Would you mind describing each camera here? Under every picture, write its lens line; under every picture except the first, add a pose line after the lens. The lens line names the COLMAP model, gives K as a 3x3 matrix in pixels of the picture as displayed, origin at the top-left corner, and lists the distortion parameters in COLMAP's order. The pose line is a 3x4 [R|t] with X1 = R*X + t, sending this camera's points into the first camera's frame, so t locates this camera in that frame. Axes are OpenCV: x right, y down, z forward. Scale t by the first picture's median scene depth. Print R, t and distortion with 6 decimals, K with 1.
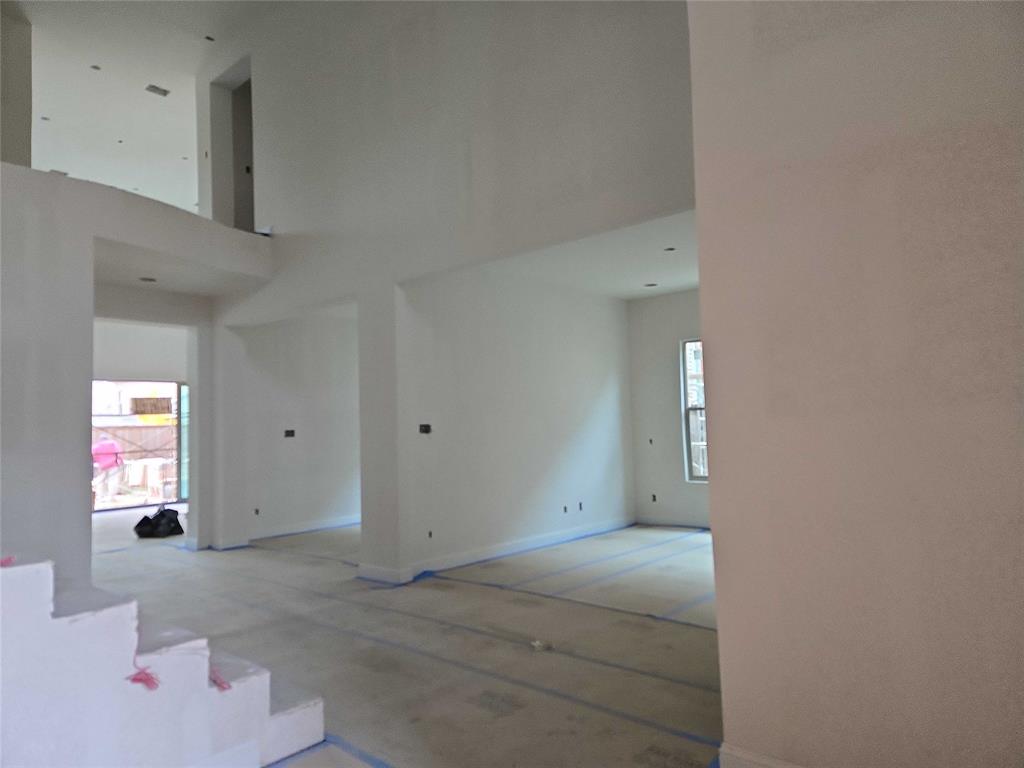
lens RADIAL K [[688.5, 0, 521.2], [0, 688.5, 382.9], [0, 0, 1]] dist [0.036596, -0.011039]
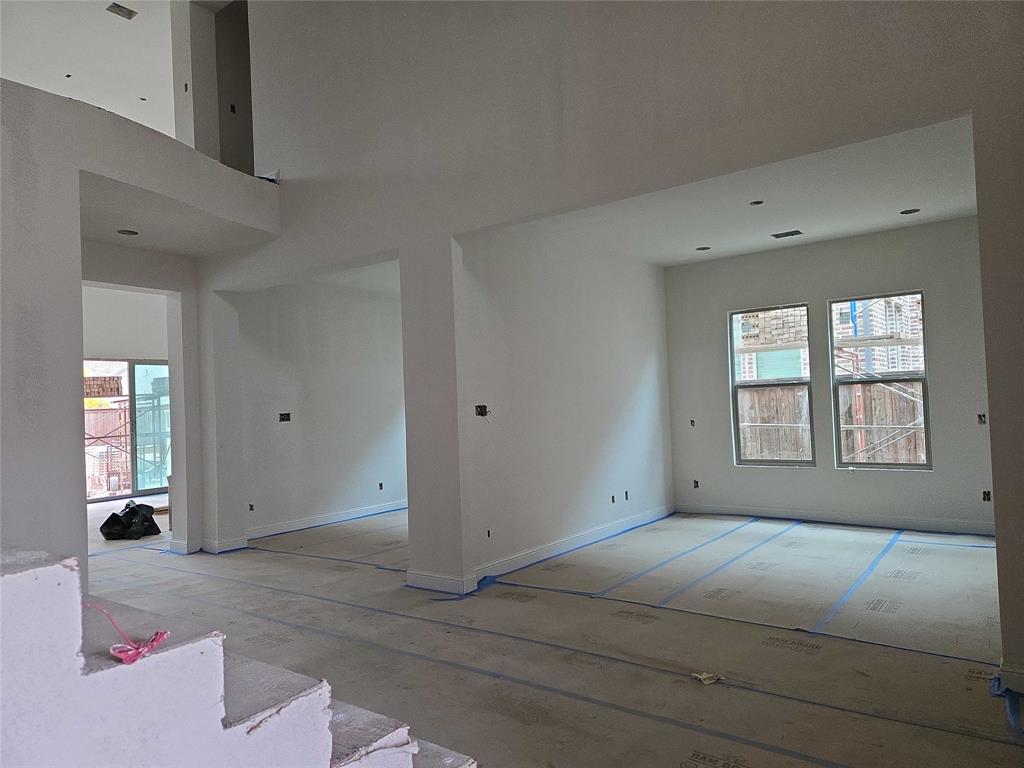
lens RADIAL K [[688.5, 0, 502.4], [0, 688.5, 388.2], [0, 0, 1]] dist [0.036596, -0.011039]
pose [[0.996510, -0.005095, 0.083319, -0.152904], [0.002224, 0.999402, 0.034515, 0.008040], [-0.083445, -0.034209, 0.995925, 0.125908]]
